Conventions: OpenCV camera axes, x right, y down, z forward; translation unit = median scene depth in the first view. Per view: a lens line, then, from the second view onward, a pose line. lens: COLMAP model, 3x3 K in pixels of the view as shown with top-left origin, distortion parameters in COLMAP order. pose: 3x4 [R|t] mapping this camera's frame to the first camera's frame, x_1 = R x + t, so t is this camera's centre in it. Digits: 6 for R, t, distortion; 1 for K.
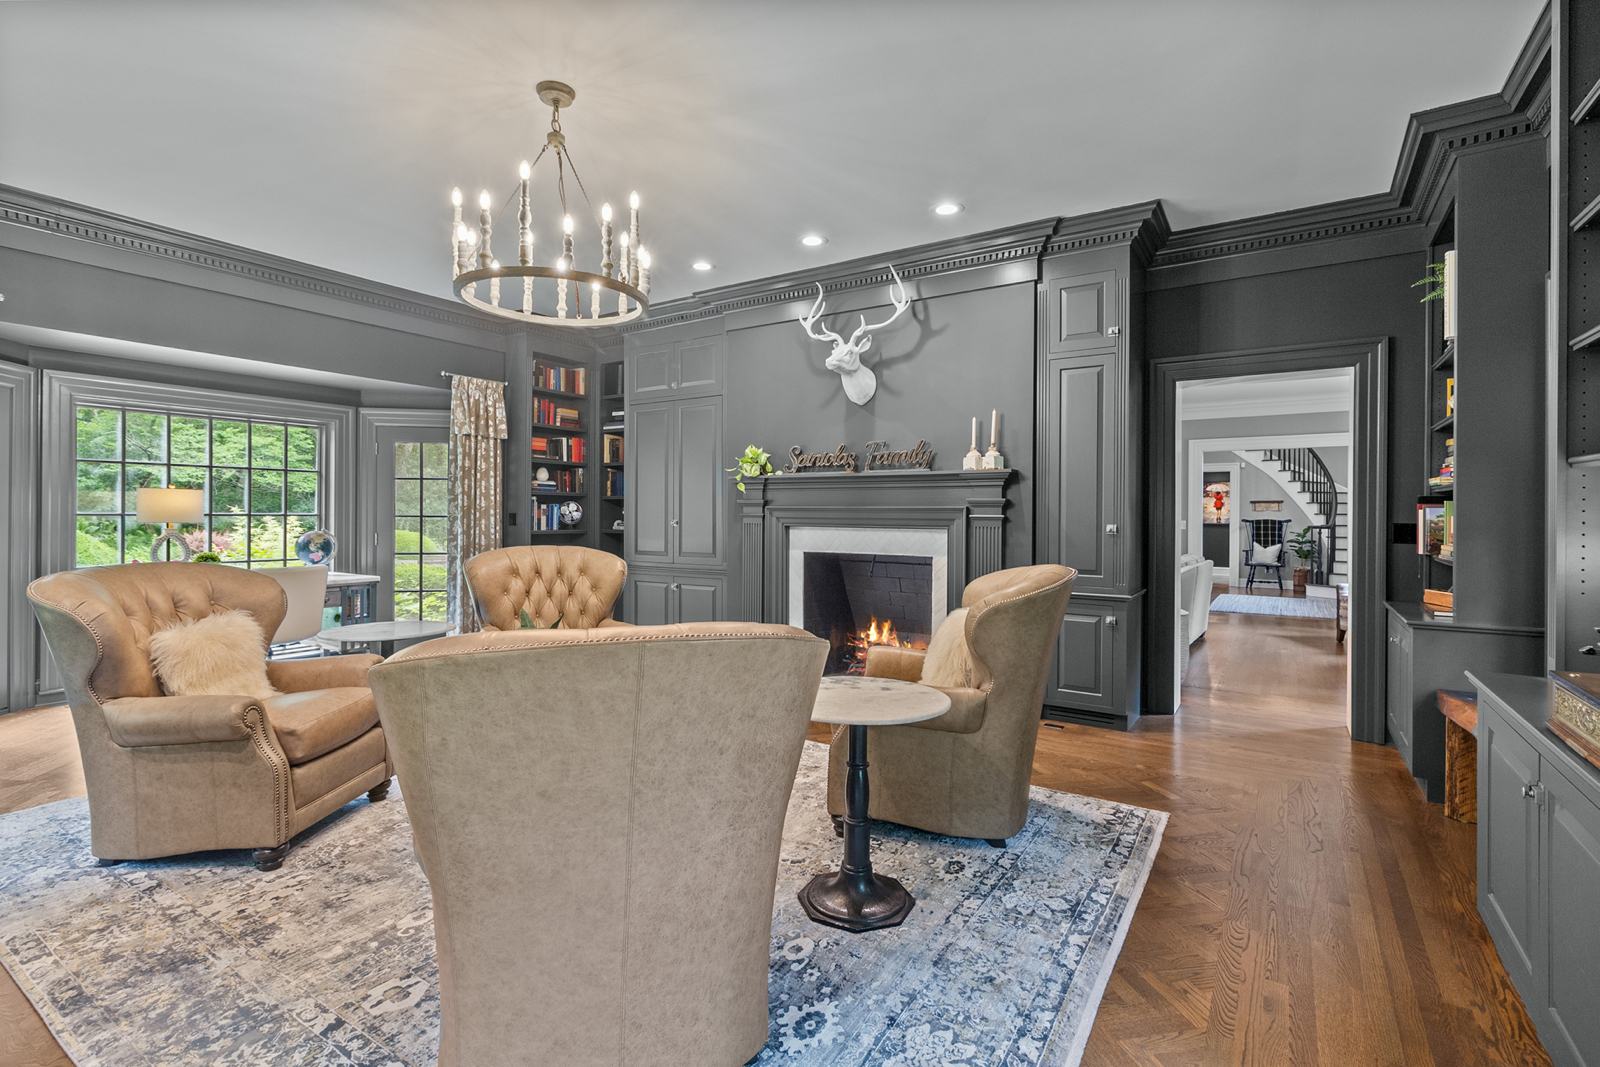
lens RADIAL K [[744.6, 0, 804.0], [0, 744.6, 524.8], [0, 0, 1]] dist [0.004146, 0.000463]
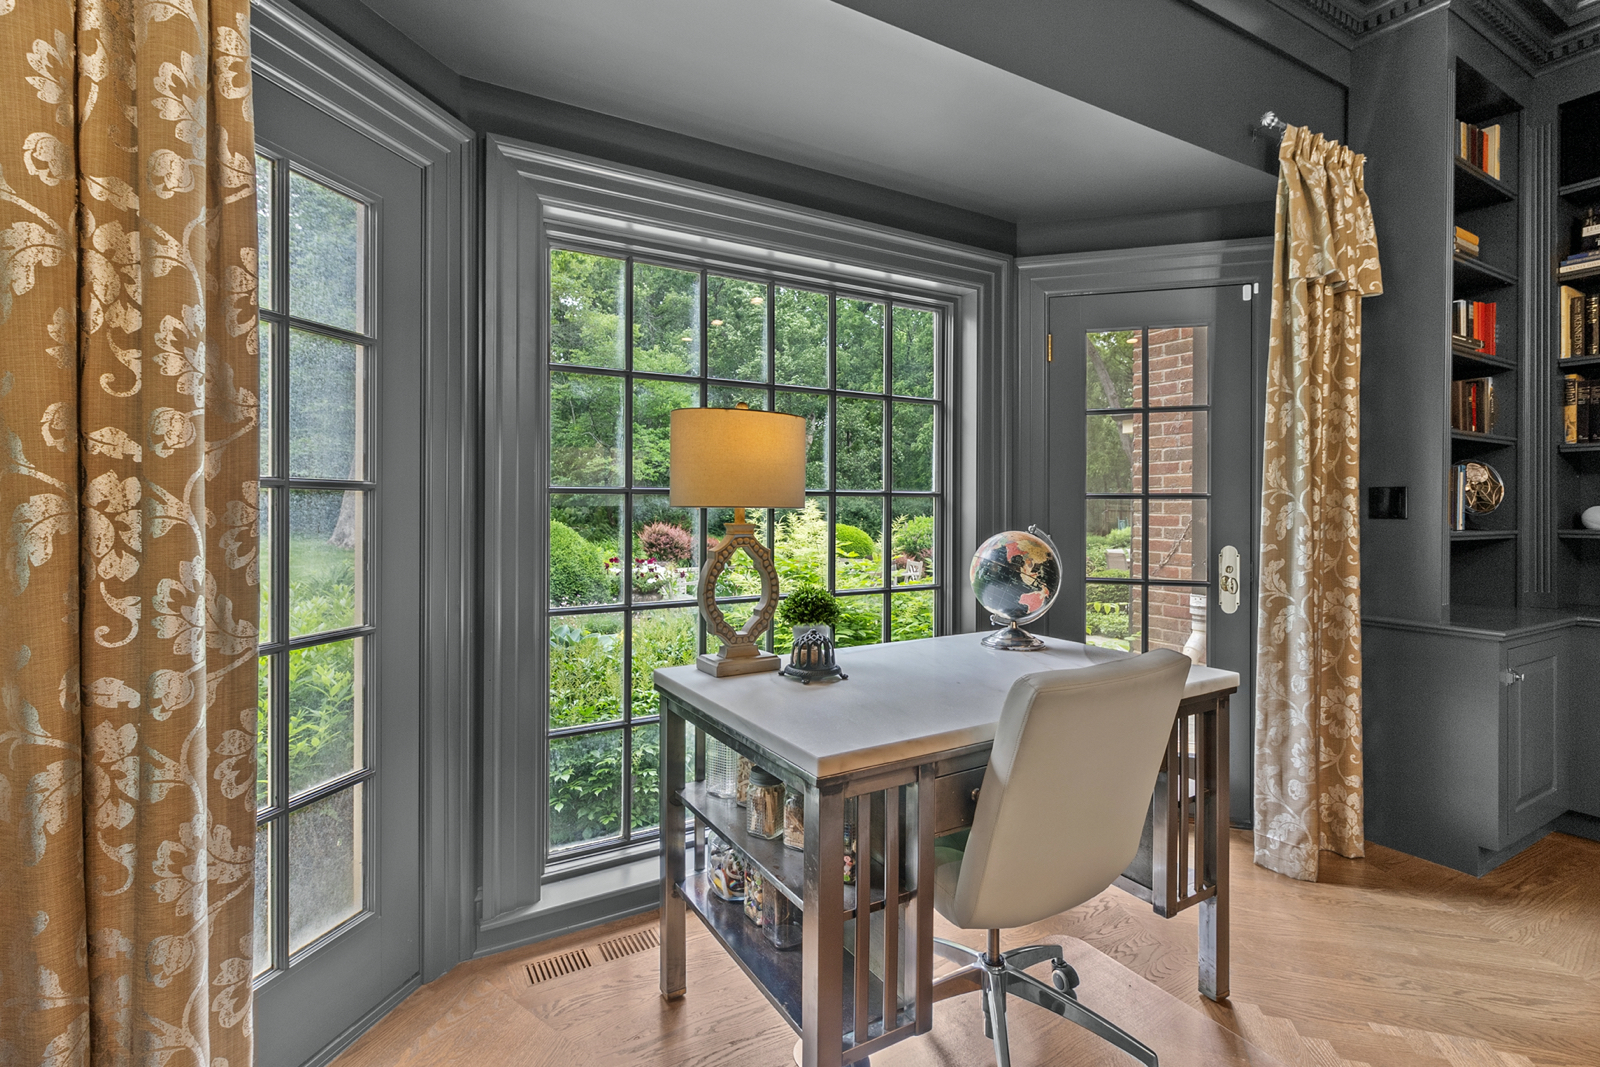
lens RADIAL K [[744.6, 0, 799.9], [0, 744.6, 528.4], [0, 0, 1]] dist [0.004146, 0.000463]
pose [[0.895232, 0.008295, -0.445523, -0.515005], [-0.003106, 0.999919, 0.012377, 0.002308], [0.445589, -0.009697, 0.895185, 0.536831]]
